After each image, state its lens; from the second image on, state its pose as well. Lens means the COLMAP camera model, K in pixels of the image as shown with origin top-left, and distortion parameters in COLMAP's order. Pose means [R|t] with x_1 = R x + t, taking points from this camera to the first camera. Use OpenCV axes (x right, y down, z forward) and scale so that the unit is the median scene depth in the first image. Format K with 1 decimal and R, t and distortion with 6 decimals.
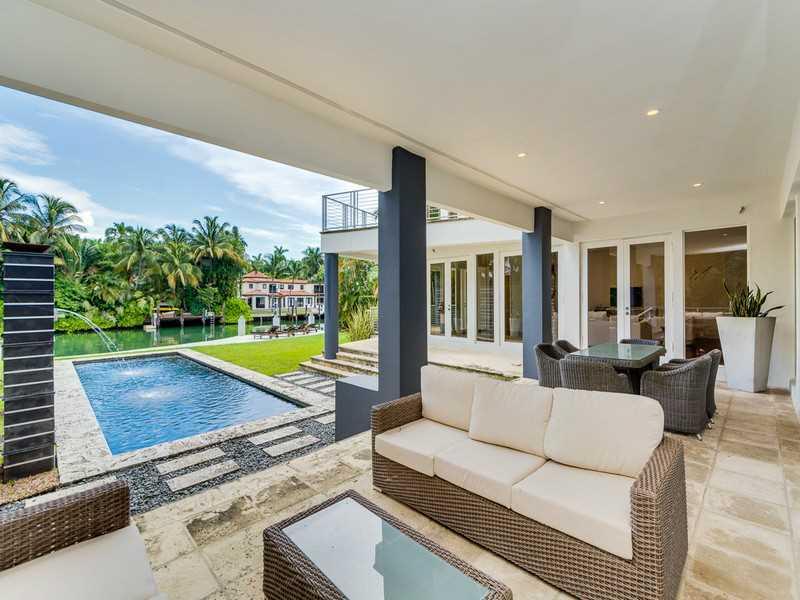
lens RADIAL K [[347.8, 0, 400.0], [0, 347.8, 300.0], [0, 0, 1]] dist [0.001429, -0.001167]
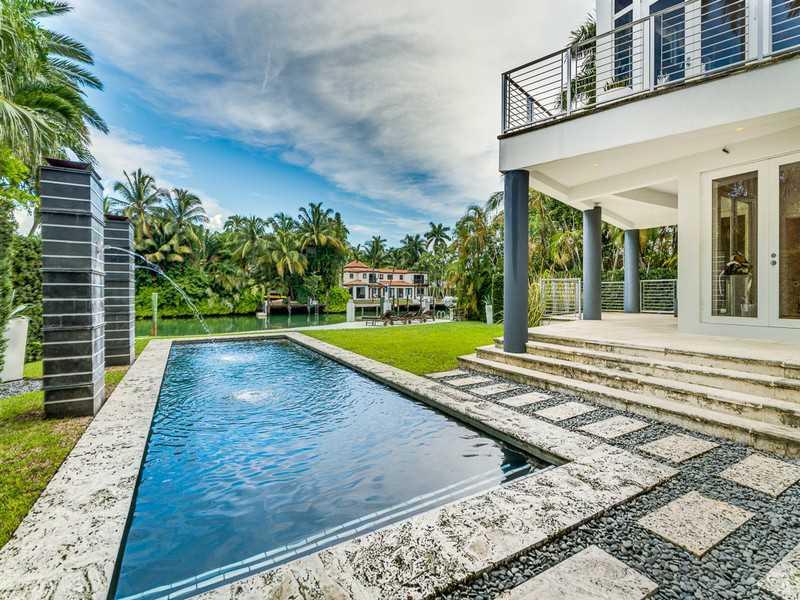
lens RADIAL K [[359.8, 0, 400.0], [0, 359.8, 300.0], [0, 0, 1]] dist [0.003899, 0.000190]
pose [[0.966176, 0.010633, -0.257665, -0.053663], [-0.006759, 0.999850, 0.015918, 0.016741], [0.257796, -0.013638, 0.966103, 0.083792]]
